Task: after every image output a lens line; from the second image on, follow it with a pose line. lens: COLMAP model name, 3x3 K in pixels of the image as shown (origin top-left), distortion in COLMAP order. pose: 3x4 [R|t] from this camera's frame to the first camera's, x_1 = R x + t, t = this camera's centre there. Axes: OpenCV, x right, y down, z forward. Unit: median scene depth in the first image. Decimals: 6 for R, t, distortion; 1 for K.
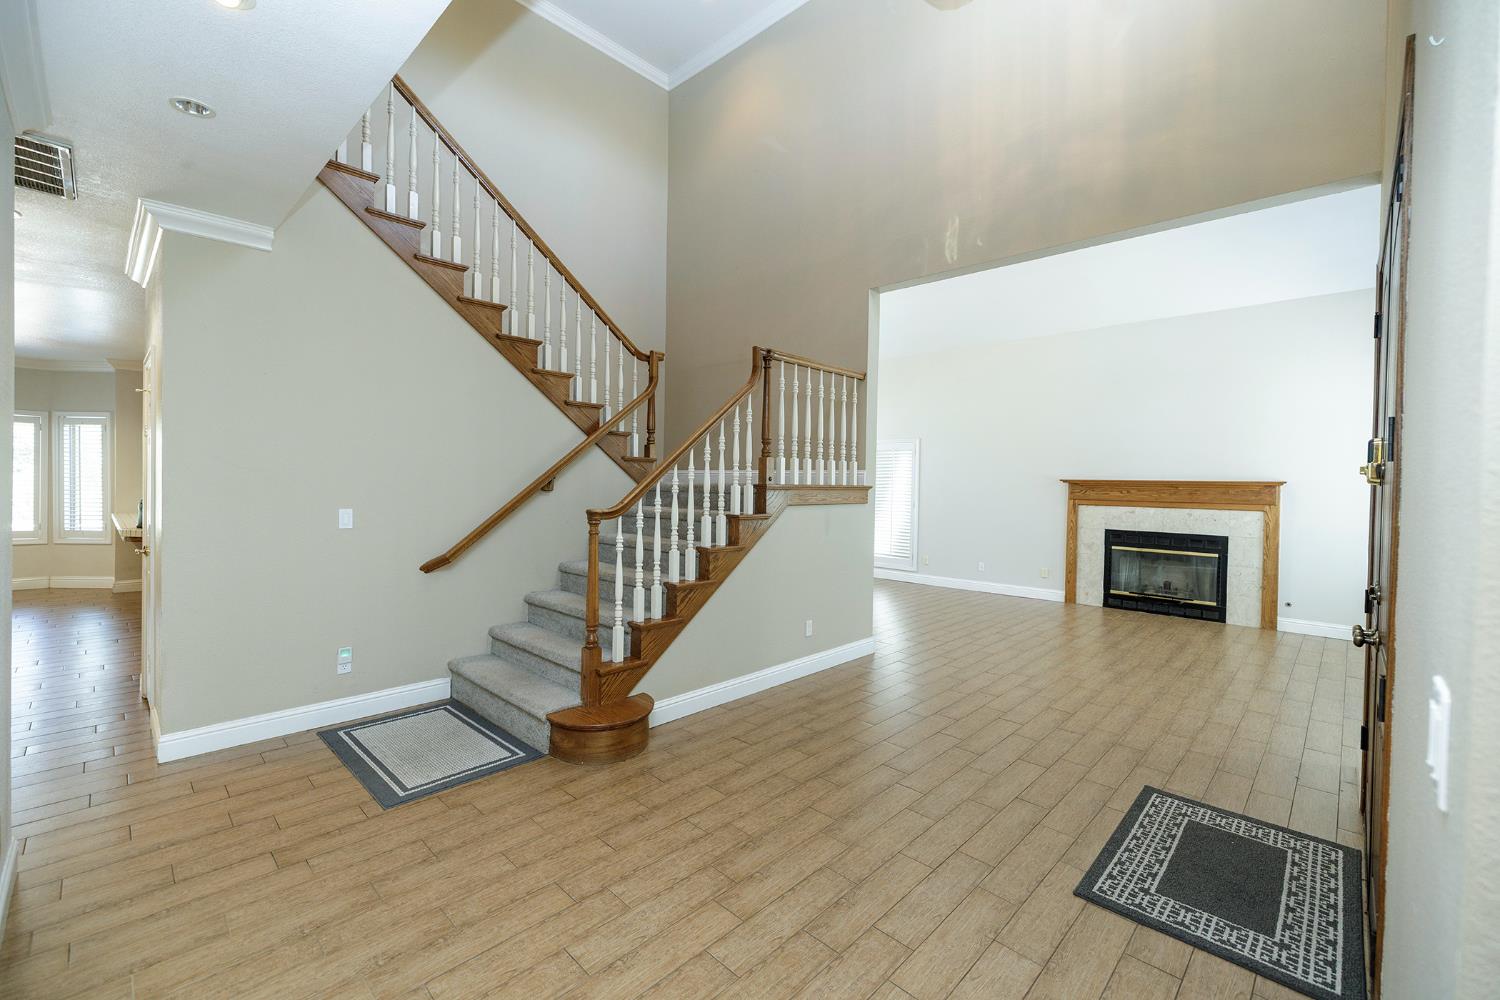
lens RADIAL K [[631.9, 0, 749.7], [0, 631.9, 495.0], [0, 0, 1]] dist [-0.001058, -0.000245]
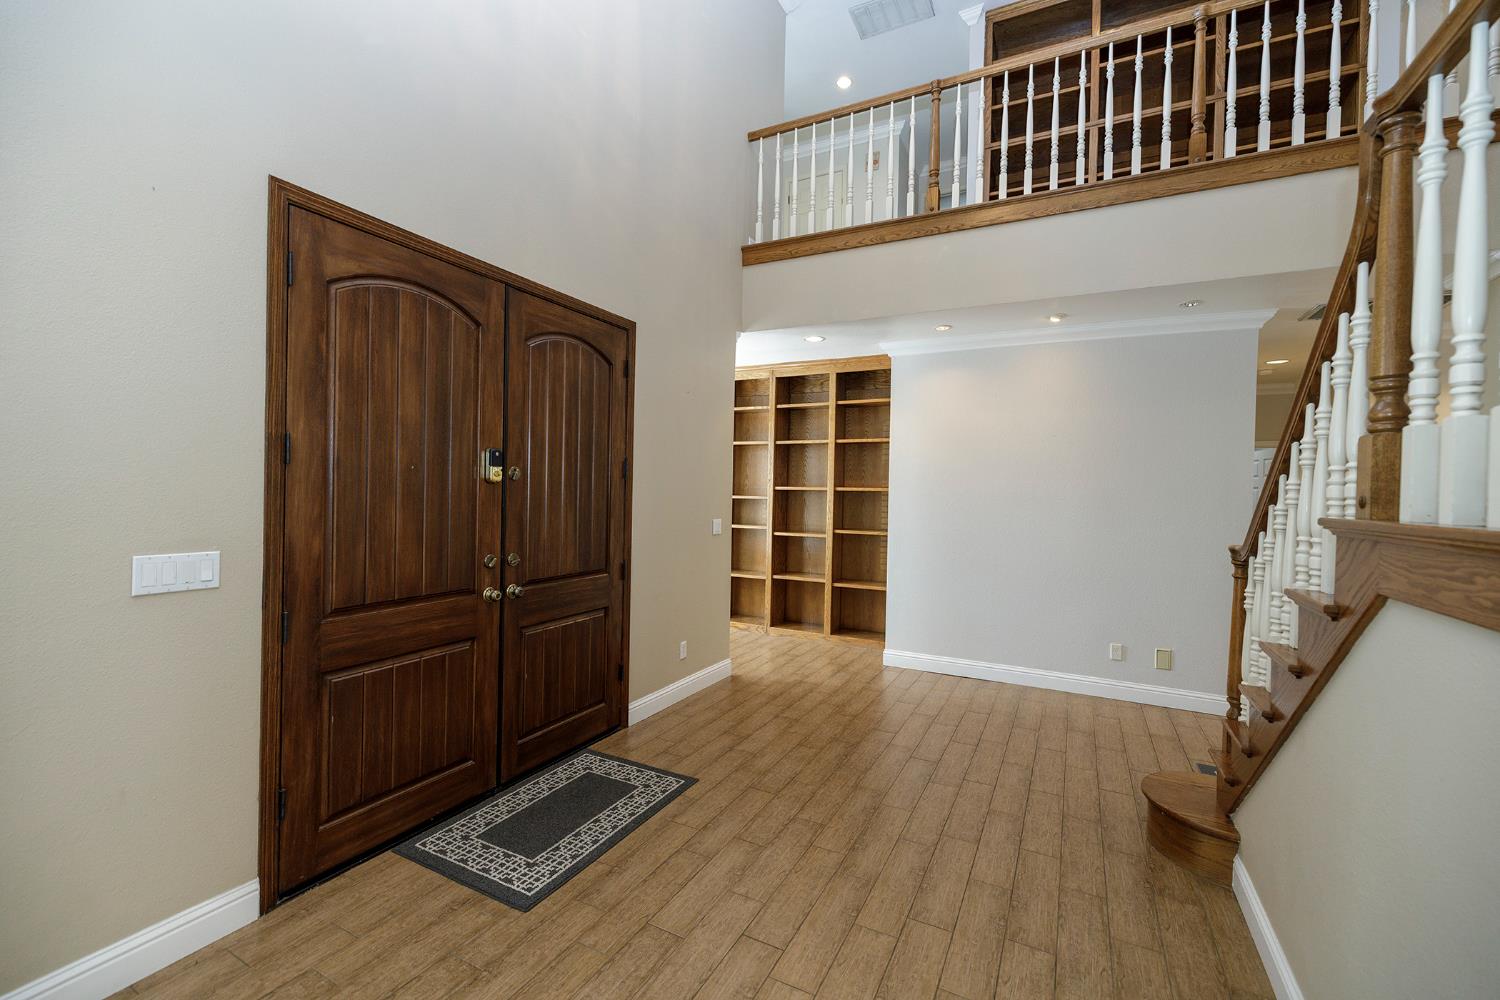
lens RADIAL K [[631.9, 0, 749.6], [0, 631.9, 499.6], [0, 0, 1]] dist [-0.001058, -0.000245]
pose [[-0.959554, -0.036367, -0.279166, 0.728013], [-0.046628, 0.998456, 0.030202, -0.041302], [0.277637, 0.041997, -0.959768, 2.095752]]
